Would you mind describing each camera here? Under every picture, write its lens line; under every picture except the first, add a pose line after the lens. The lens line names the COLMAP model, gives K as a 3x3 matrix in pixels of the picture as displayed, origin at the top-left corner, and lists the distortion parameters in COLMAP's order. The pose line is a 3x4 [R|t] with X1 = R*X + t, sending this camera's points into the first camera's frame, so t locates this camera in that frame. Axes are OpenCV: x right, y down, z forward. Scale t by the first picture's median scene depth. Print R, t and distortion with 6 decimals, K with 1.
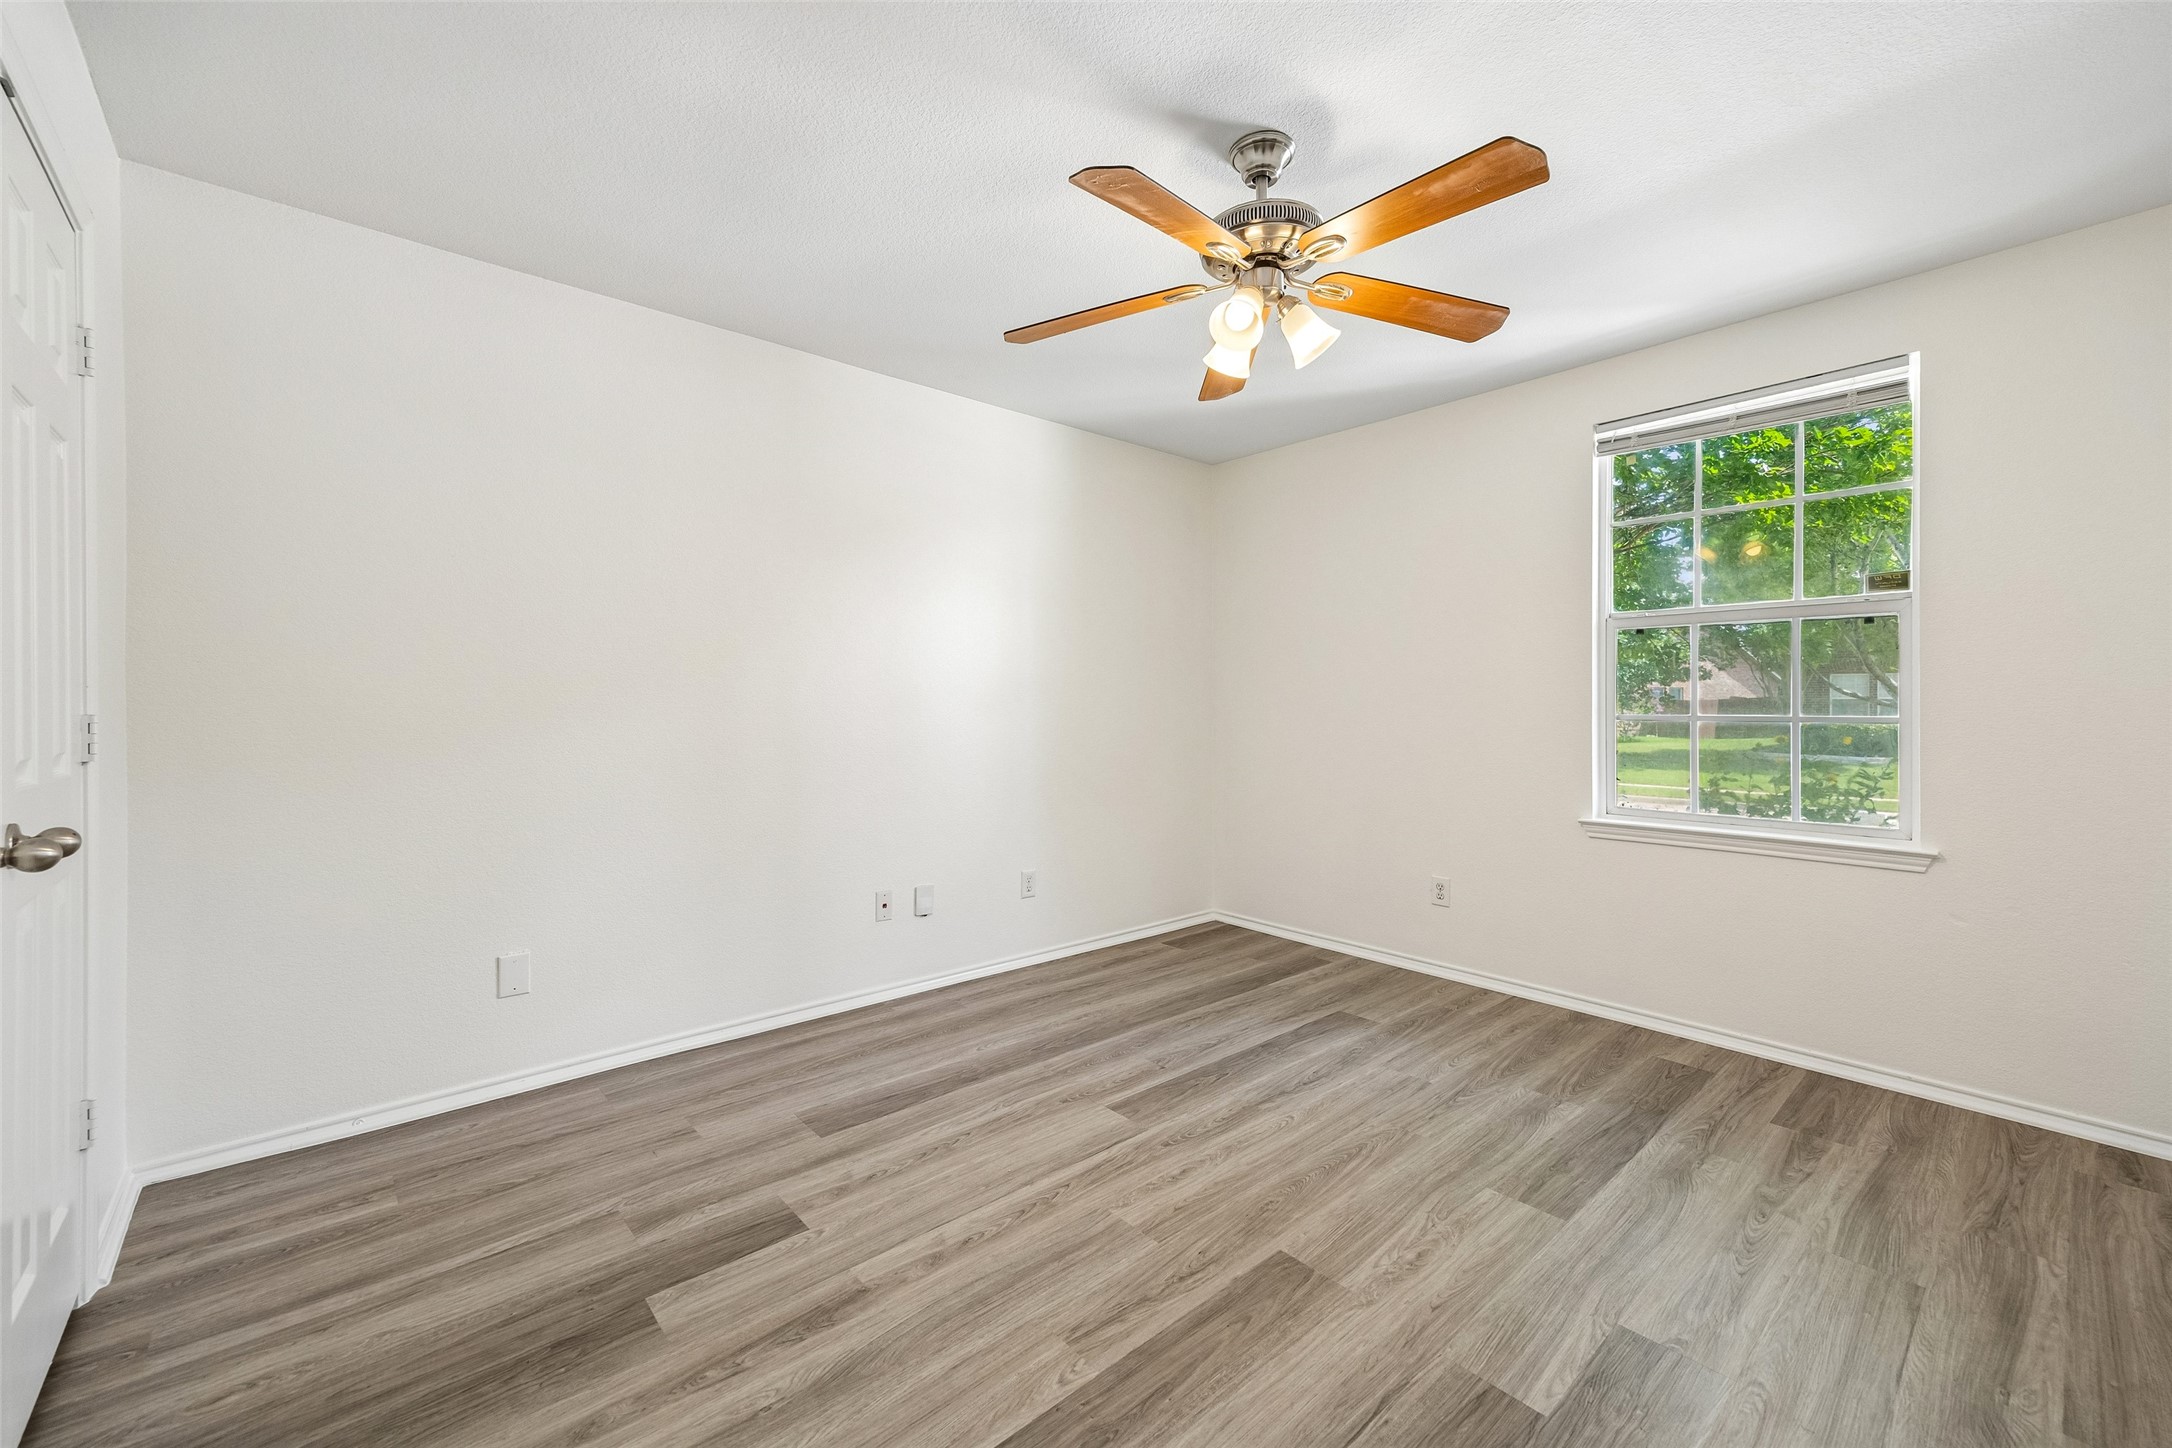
lens RADIAL K [[877.1, 0, 1086.6], [0, 877.1, 712.5], [0, 0, 1]] dist [0.008622, -0.000135]
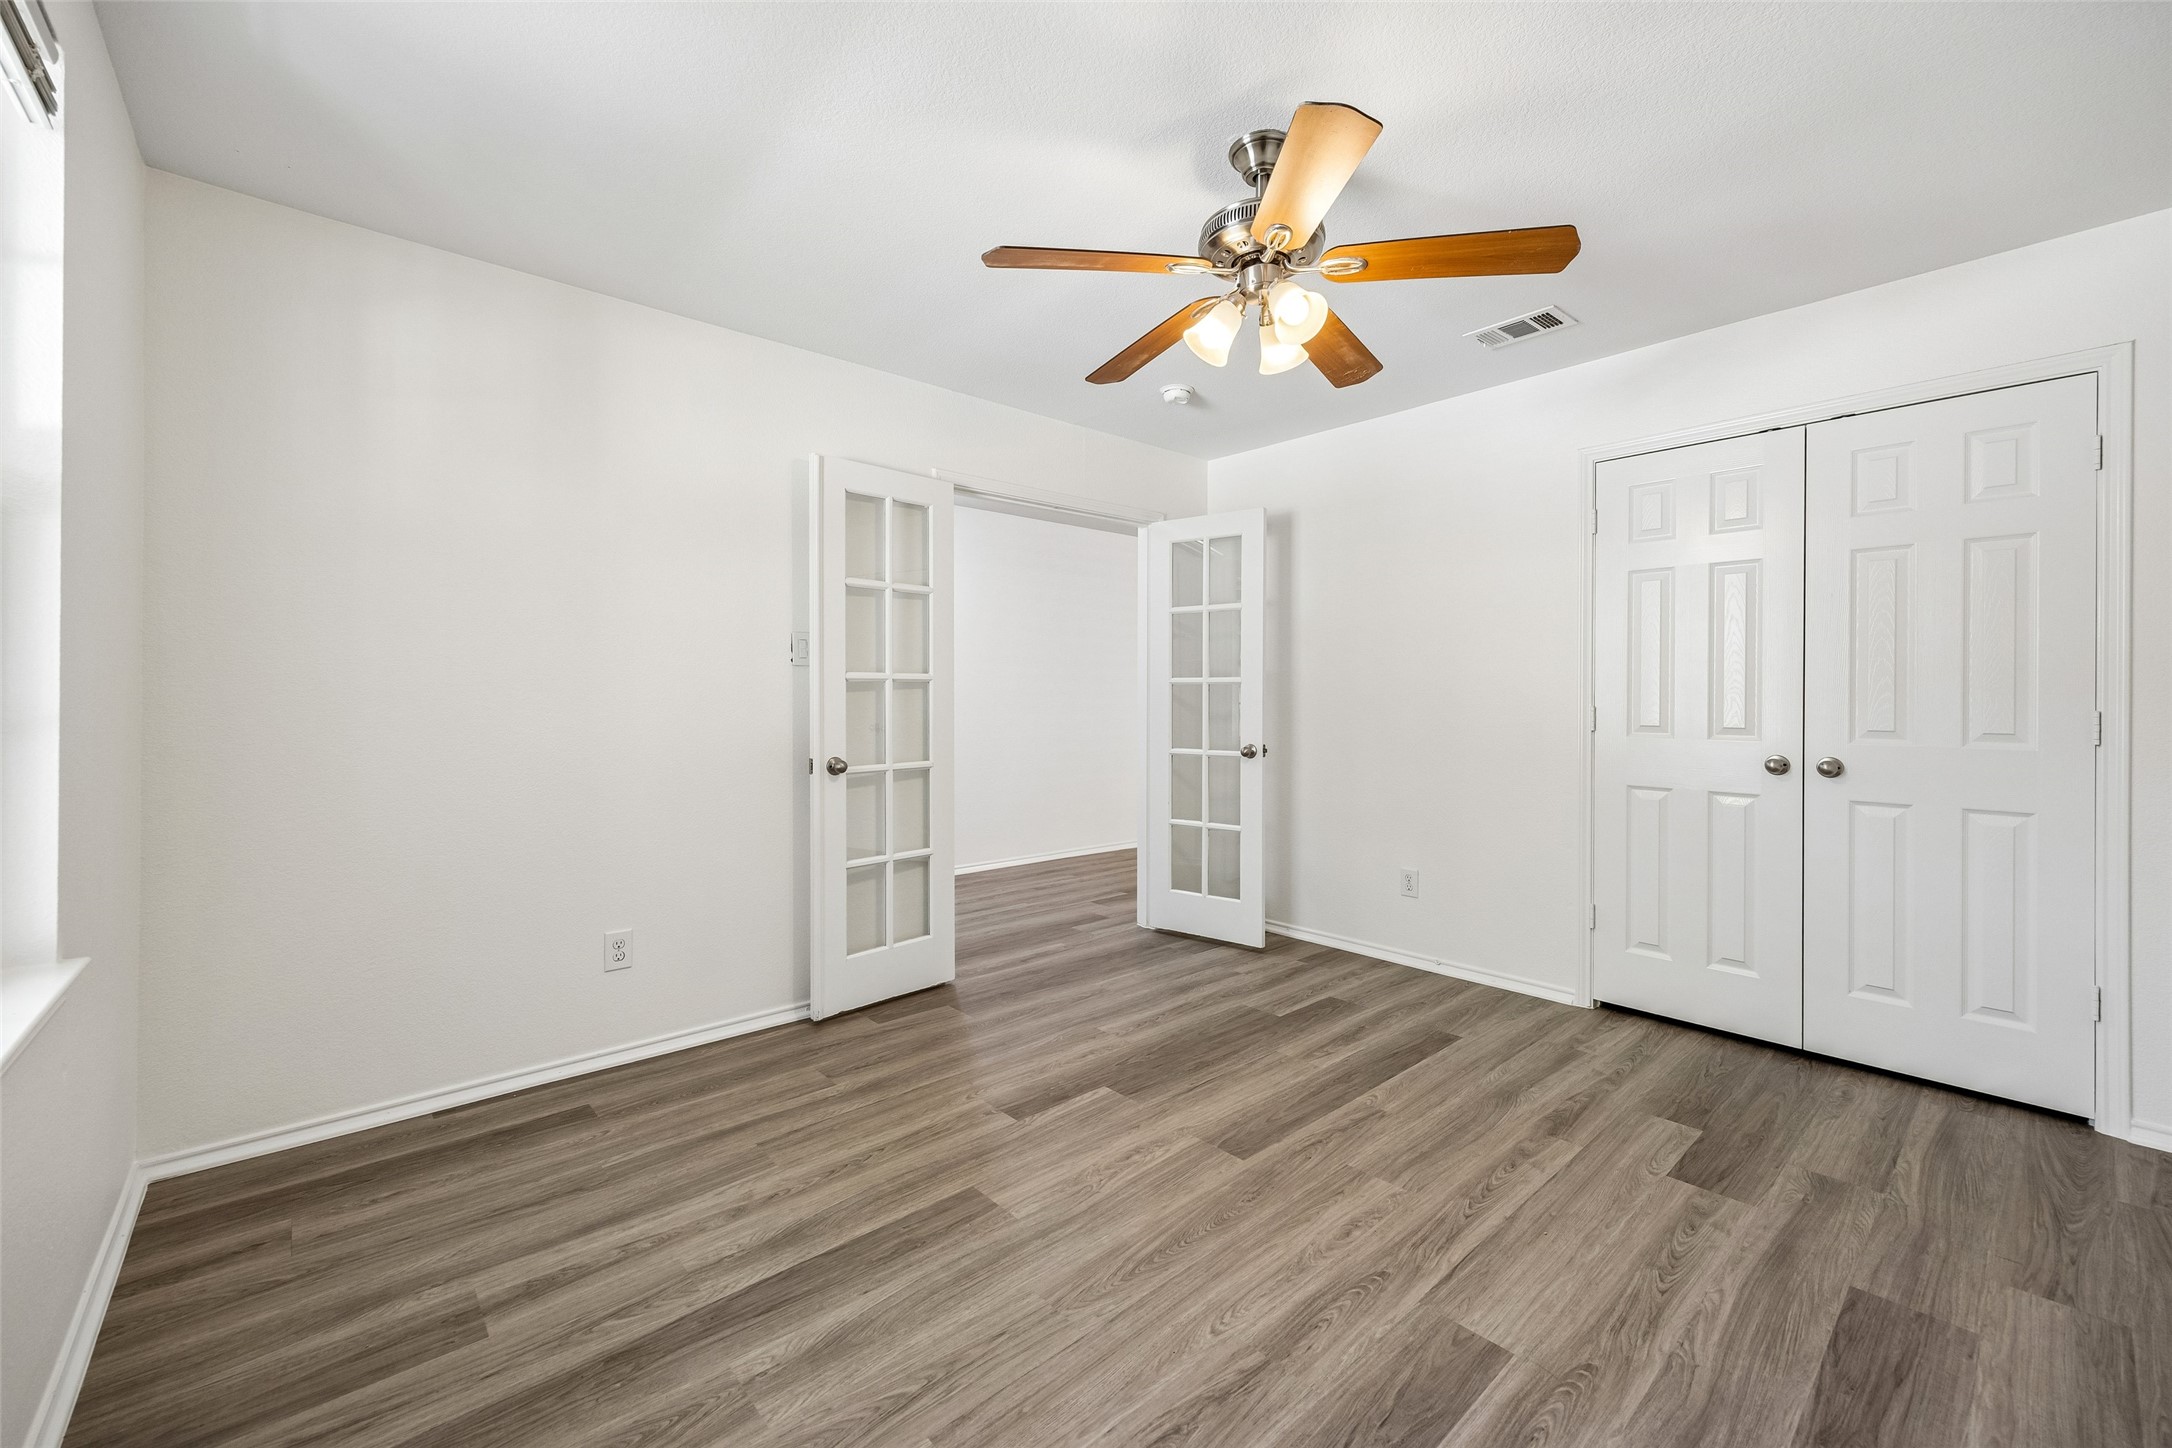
lens RADIAL K [[877.1, 0, 1089.0], [0, 877.1, 713.1], [0, 0, 1]] dist [0.008622, -0.000135]
pose [[-0.999958, -0.003923, -0.008314, 0.408470], [-0.004123, 0.999701, 0.024085, -0.019271], [0.008217, 0.024118, -0.999675, 2.013296]]
